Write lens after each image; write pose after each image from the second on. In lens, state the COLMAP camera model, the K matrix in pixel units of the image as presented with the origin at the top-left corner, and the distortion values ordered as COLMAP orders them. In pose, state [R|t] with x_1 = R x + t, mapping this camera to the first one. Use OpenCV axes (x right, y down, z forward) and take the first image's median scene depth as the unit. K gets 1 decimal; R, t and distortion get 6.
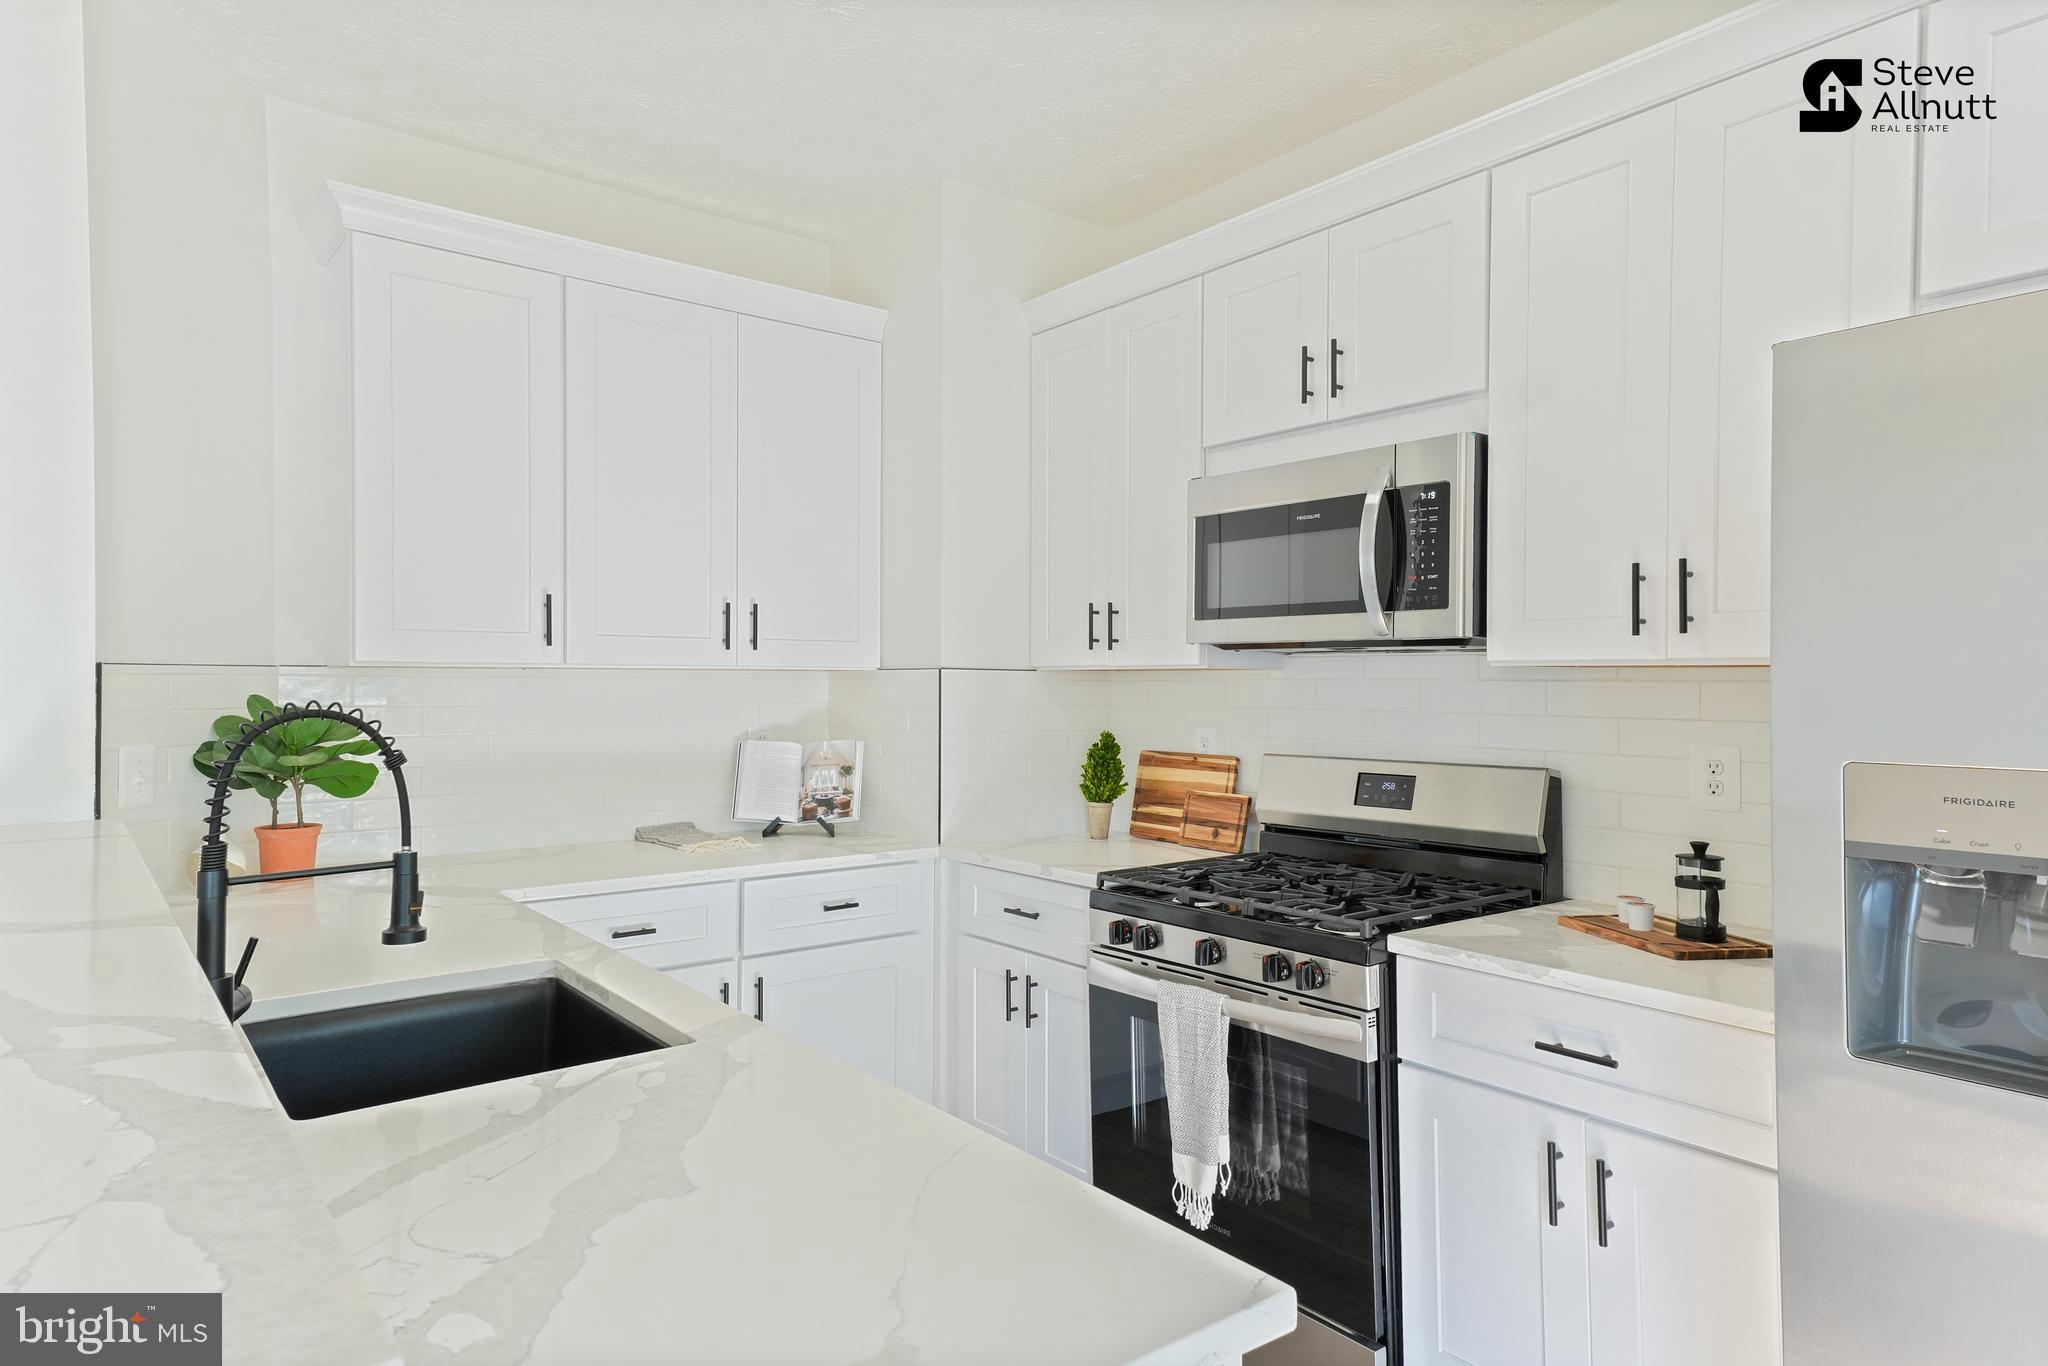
lens RADIAL K [[1221.0, 0, 1022.5], [0, 1221.0, 672.3], [0, 0, 1]] dist [0.054934, 0.000587]
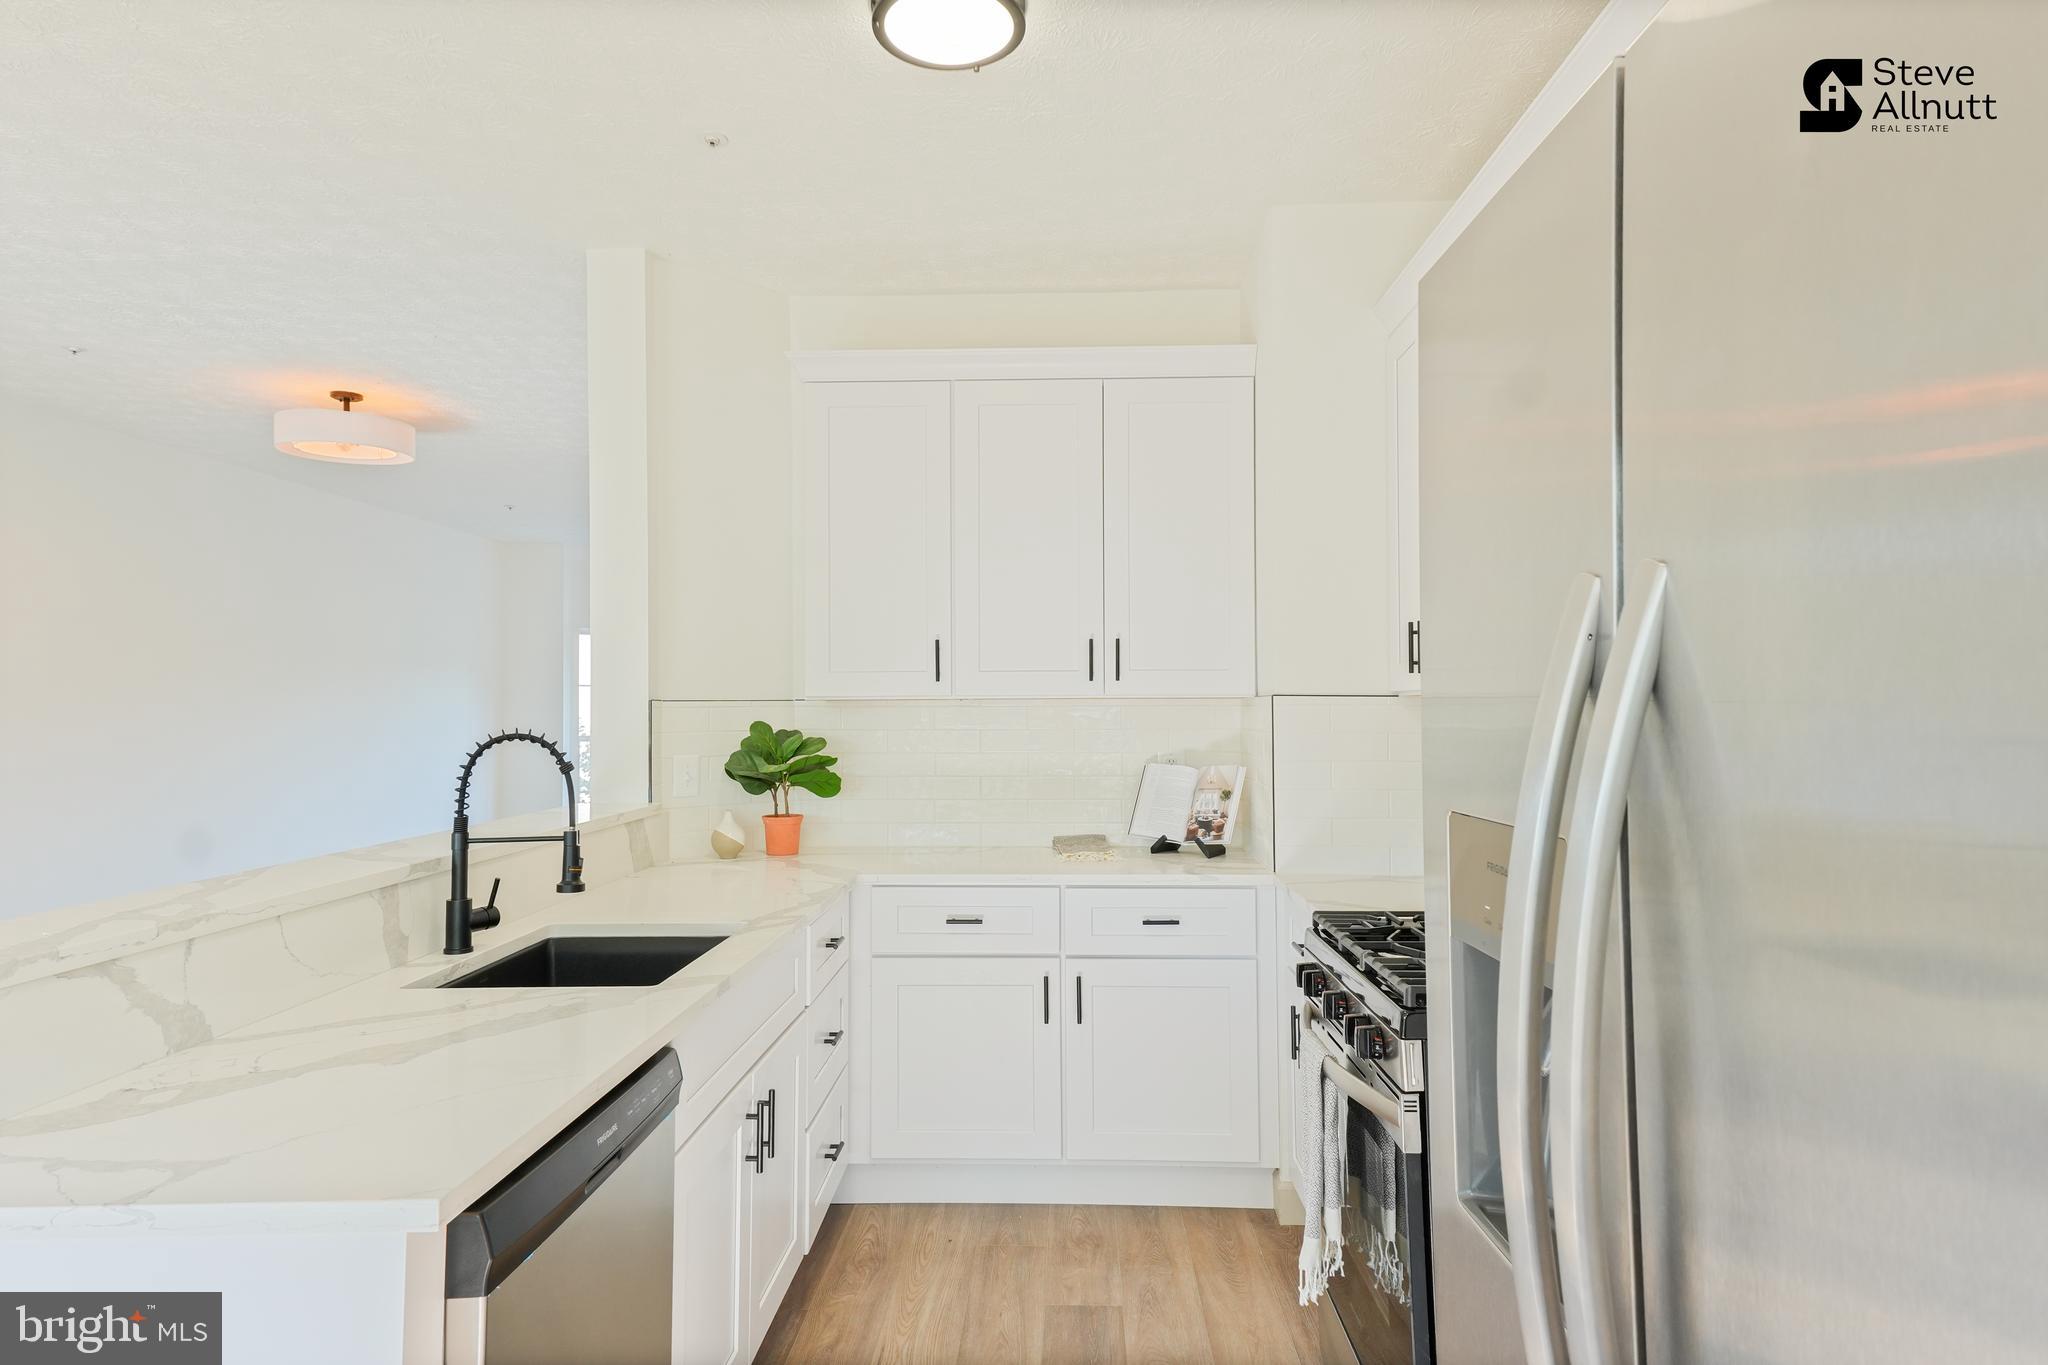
lens RADIAL K [[1199.0, 0, 1024.0], [0, 1199.0, 682.5], [0, 0, 1]] dist [0.051901, 0.000453]
pose [[0.770047, -0.018667, -0.637714, 0.479479], [0.011067, 0.999812, -0.015904, -0.000659], [0.637891, 0.005189, 0.770109, 0.137962]]
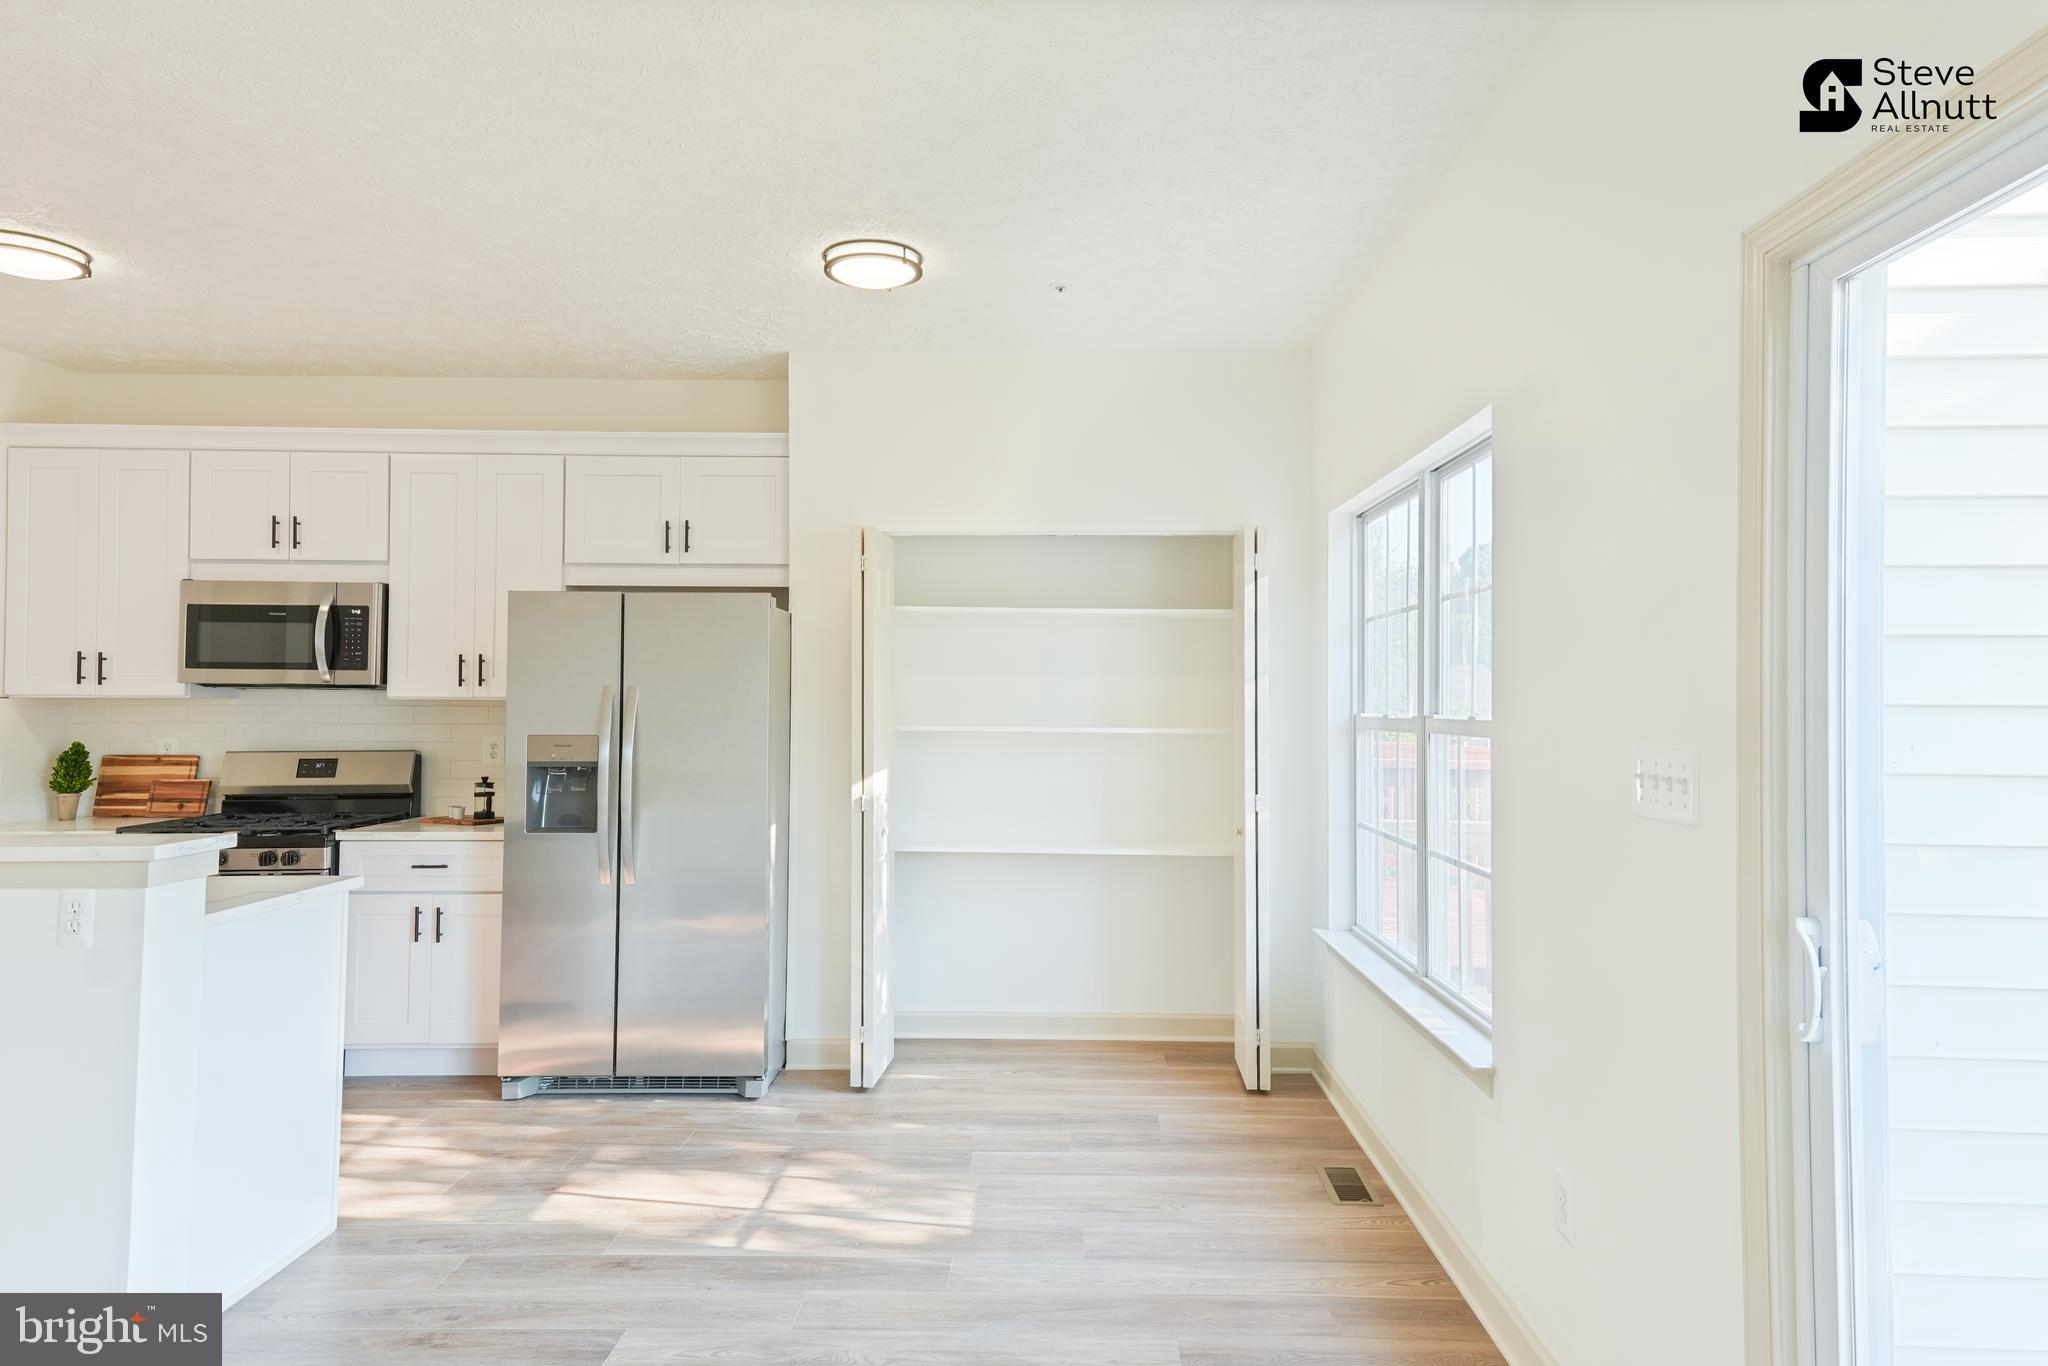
lens RADIAL K [[1221.0, 0, 1022.5], [0, 1221.0, 672.3], [0, 0, 1]] dist [0.054934, 0.000587]
pose [[0.627428, 0.020936, 0.778393, -0.467934], [-0.009576, 0.999770, -0.019172, -0.017065], [-0.778616, 0.004575, 0.627484, -0.922742]]
